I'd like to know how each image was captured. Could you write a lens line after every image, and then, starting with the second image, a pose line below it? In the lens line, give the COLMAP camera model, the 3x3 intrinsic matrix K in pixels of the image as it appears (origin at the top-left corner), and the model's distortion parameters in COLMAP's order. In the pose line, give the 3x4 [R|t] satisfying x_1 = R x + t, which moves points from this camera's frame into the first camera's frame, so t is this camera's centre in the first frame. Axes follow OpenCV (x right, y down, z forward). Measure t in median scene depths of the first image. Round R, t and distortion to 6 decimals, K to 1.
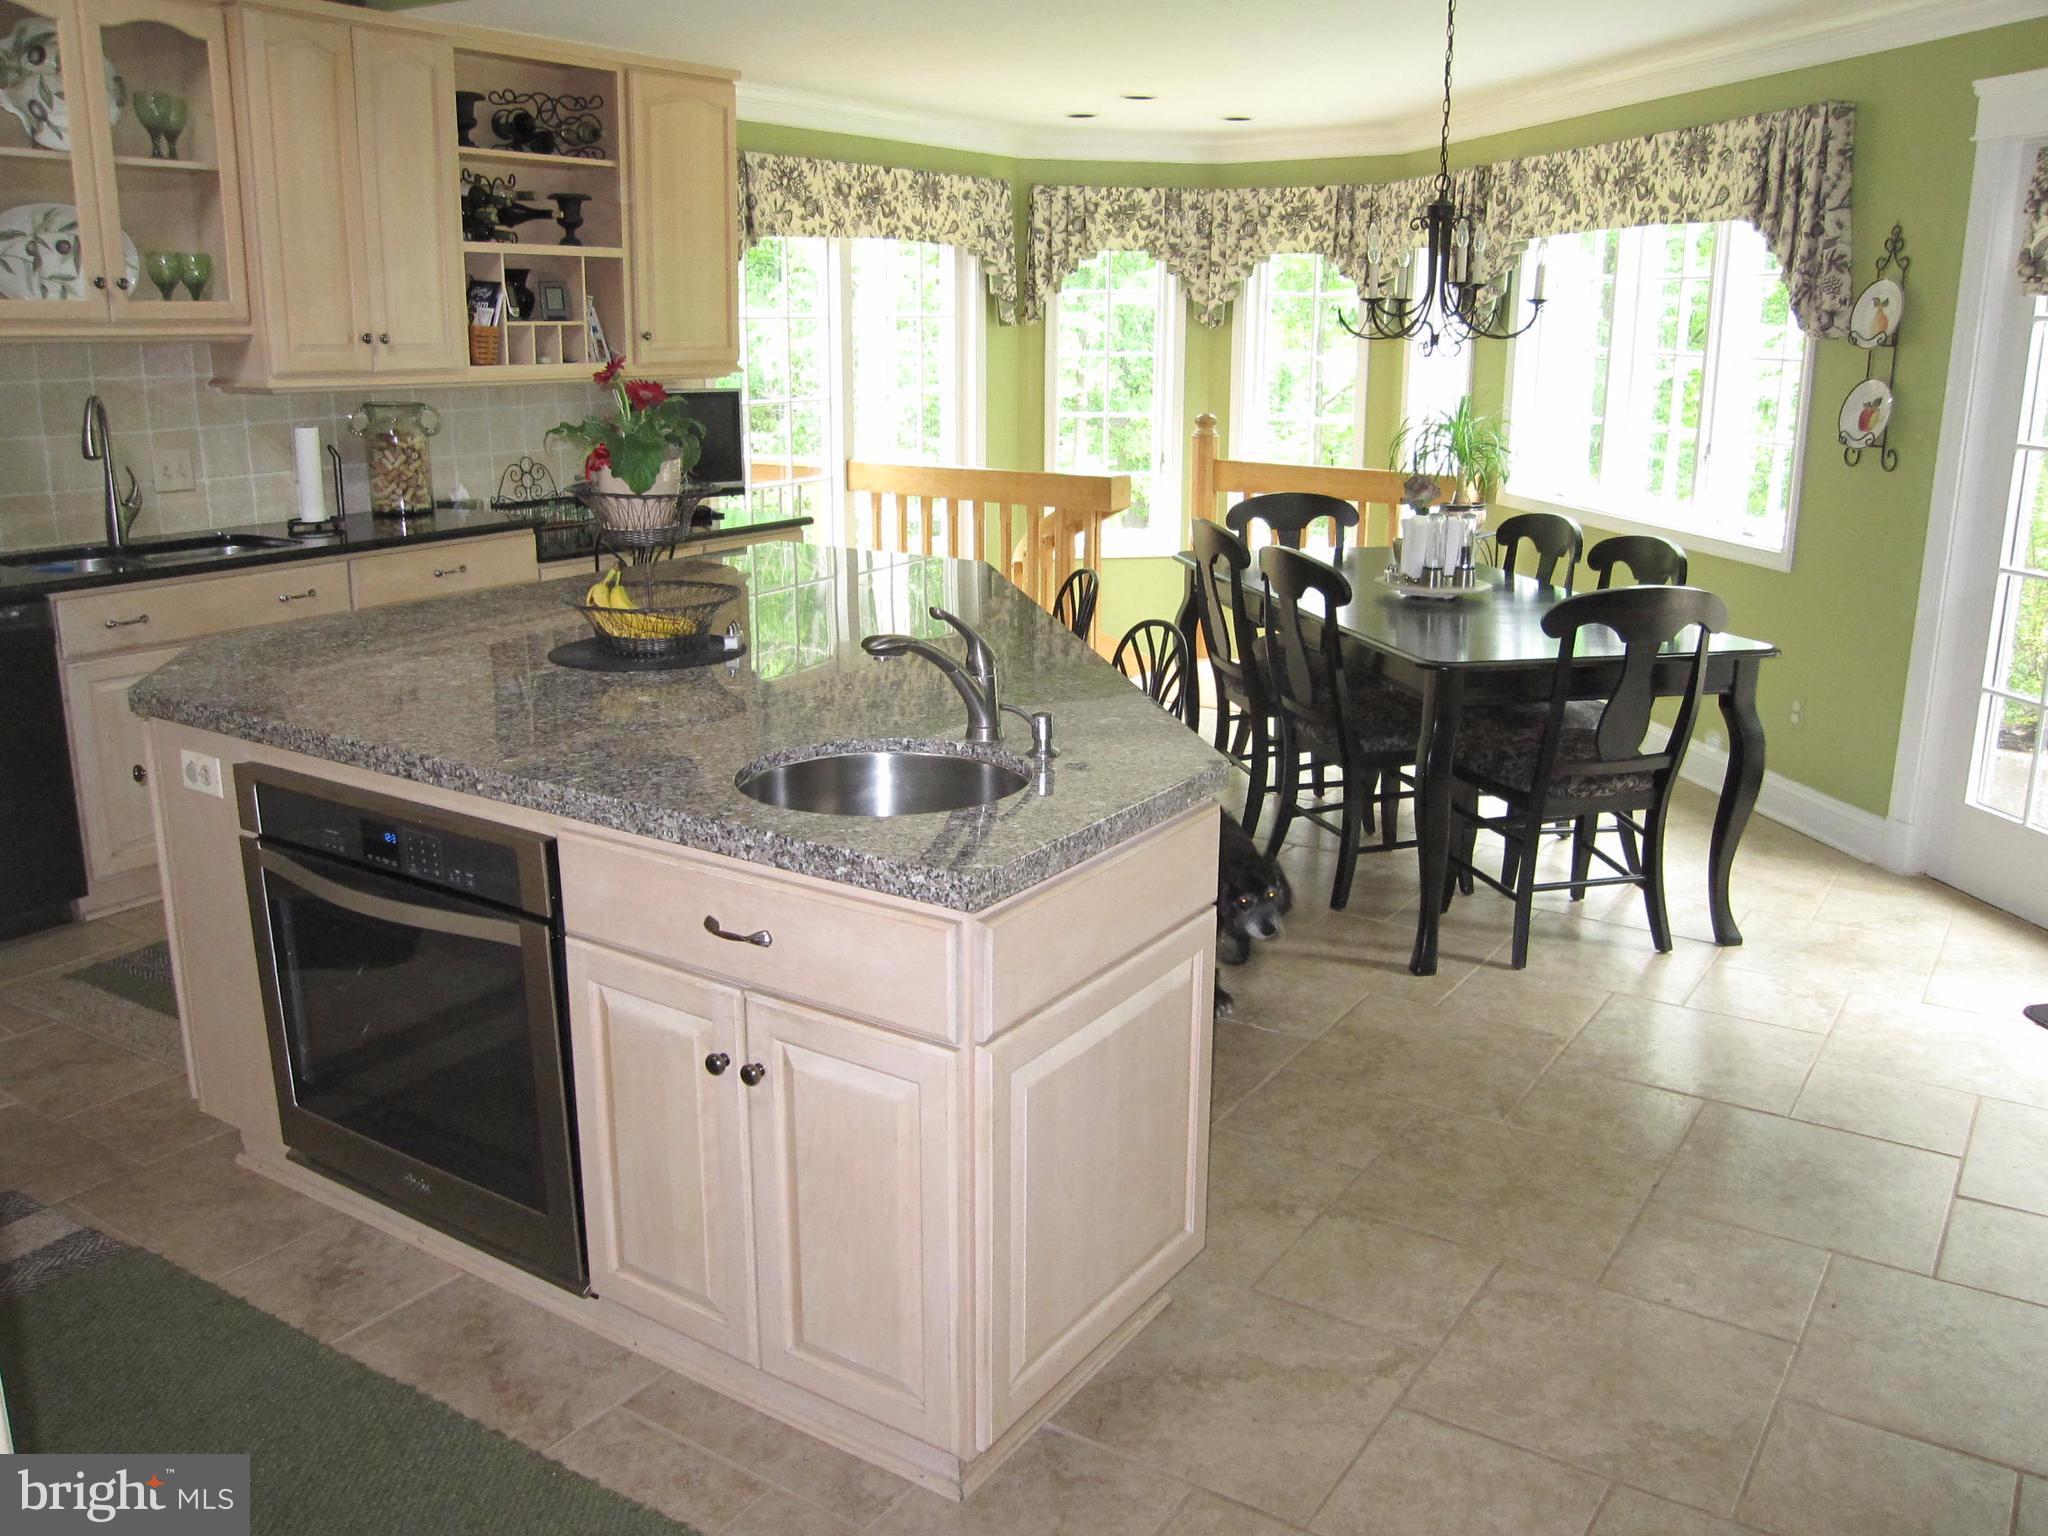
lens RADIAL K [[1696.7, 0, 1012.3], [0, 1696.7, 763.1], [0, 0, 1]] dist [-0.062380, 0.021066]
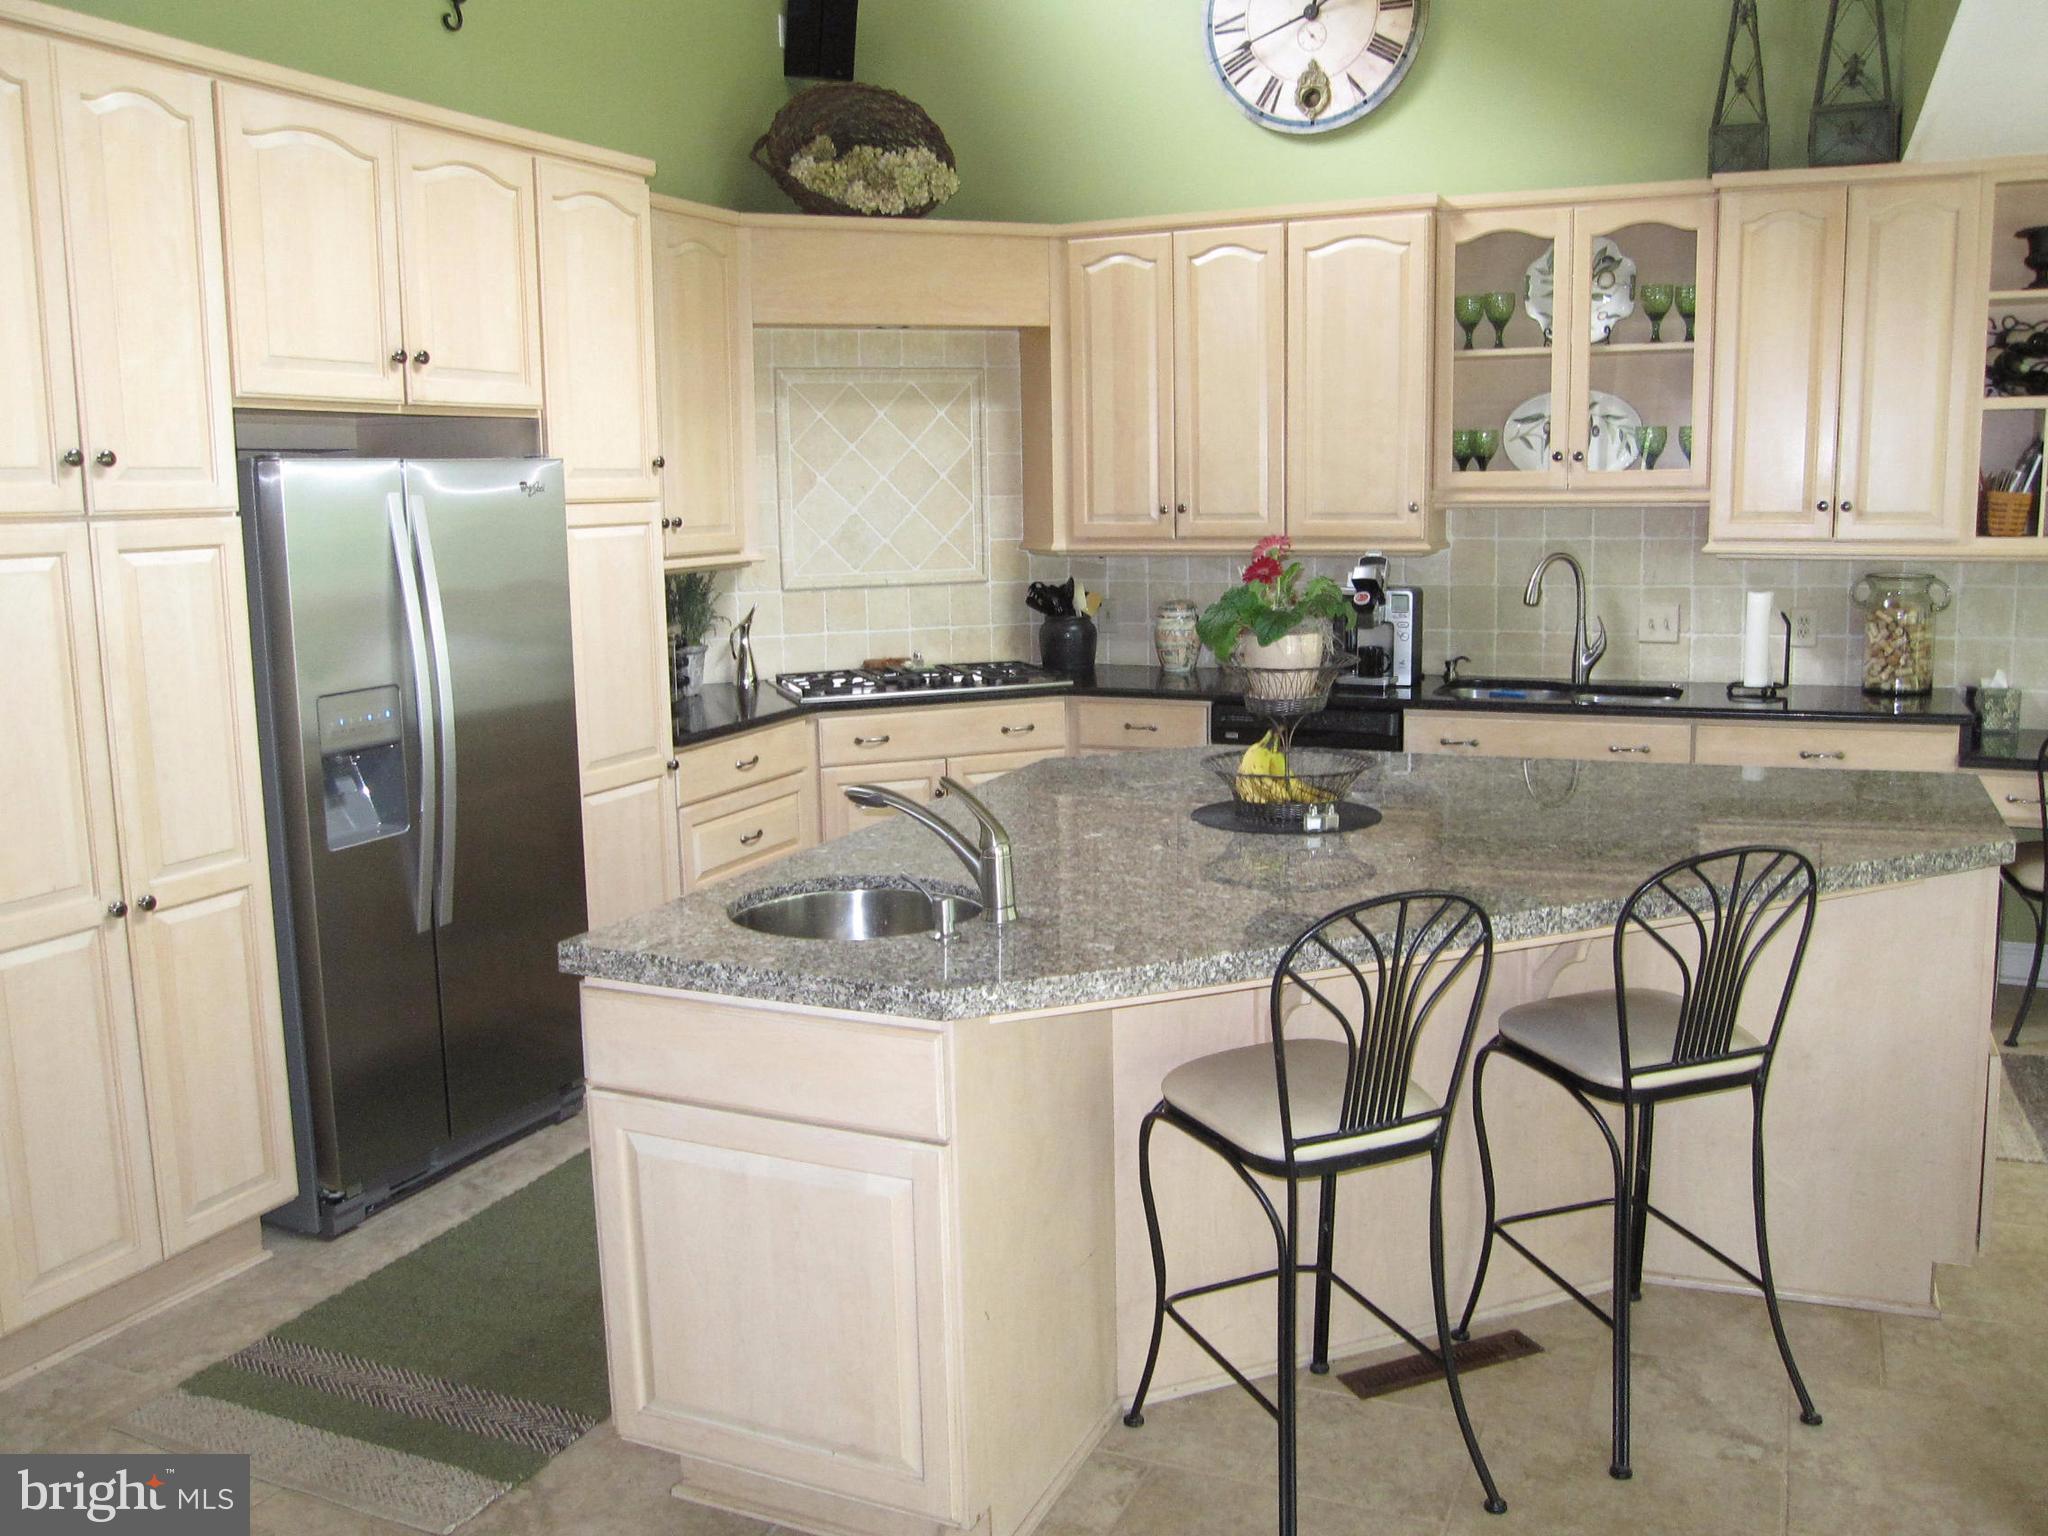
lens RADIAL K [[1696.7, 0, 1019.7], [0, 1696.7, 775.7], [0, 0, 1]] dist [-0.062380, 0.021066]
pose [[0.160959, 0.158639, -0.974128, 0.472812], [-0.225976, 0.966702, 0.120090, -0.109500], [0.960743, 0.200801, 0.191448, 0.387263]]
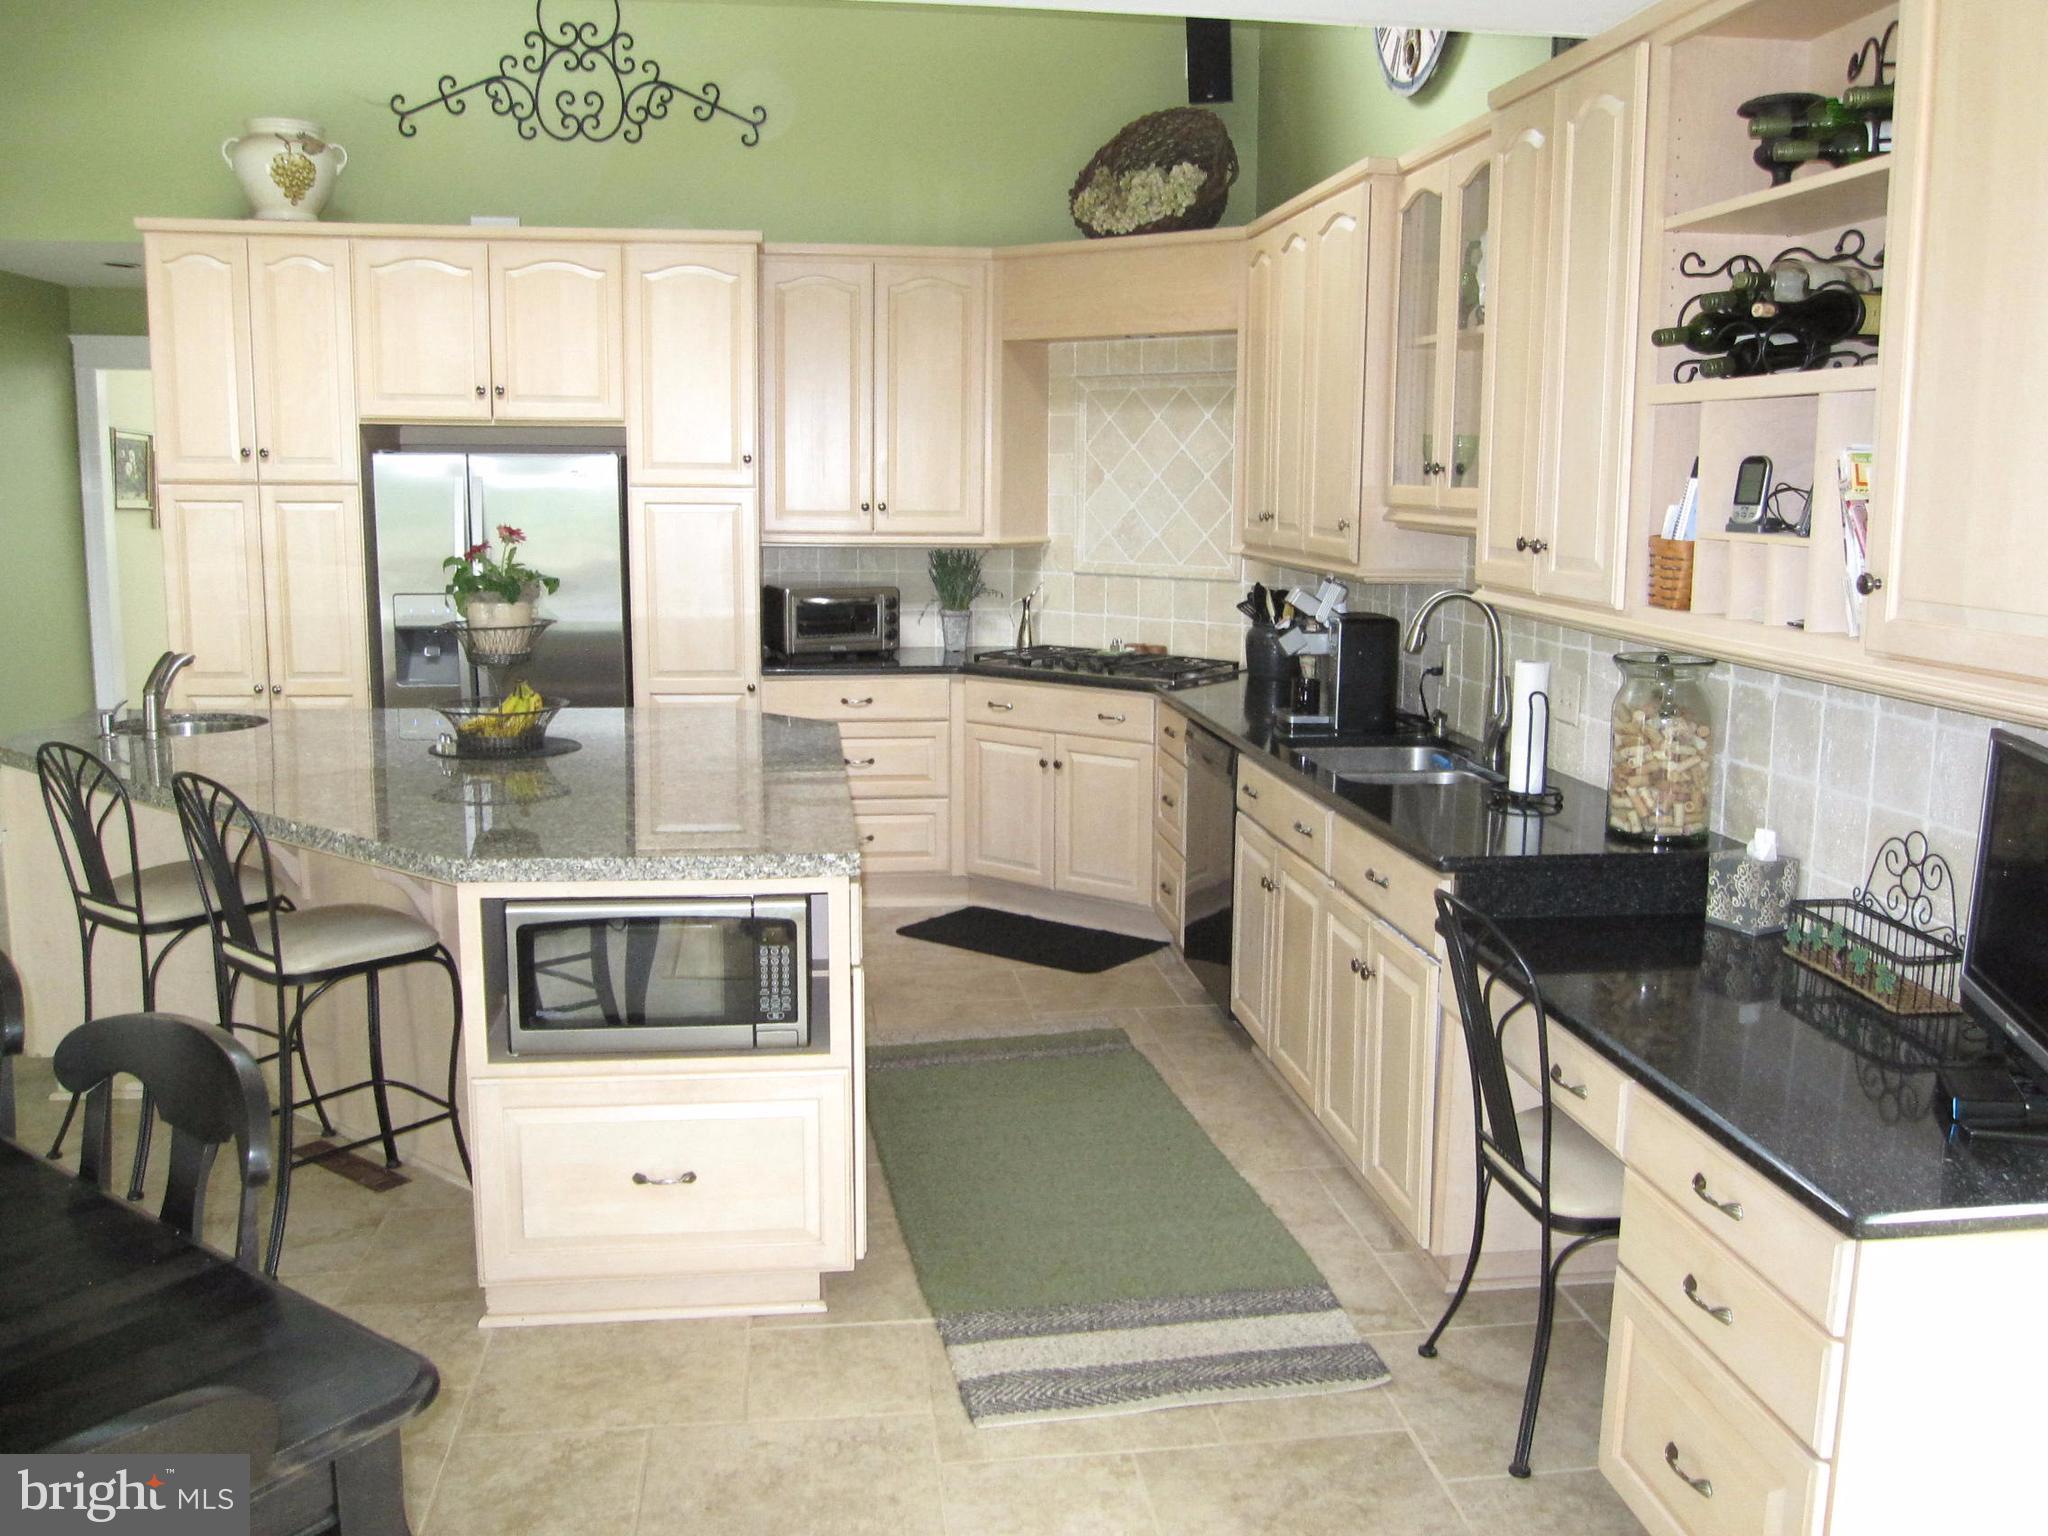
lens RADIAL K [[1696.7, 0, 1030.2], [0, 1696.7, 762.6], [0, 0, 1]] dist [-0.062380, 0.021066]
pose [[-0.751059, 0.096372, -0.653163, 0.209192], [-0.179974, 0.921942, 0.342977, -0.350926], [0.635232, 0.375148, -0.675088, 1.295202]]
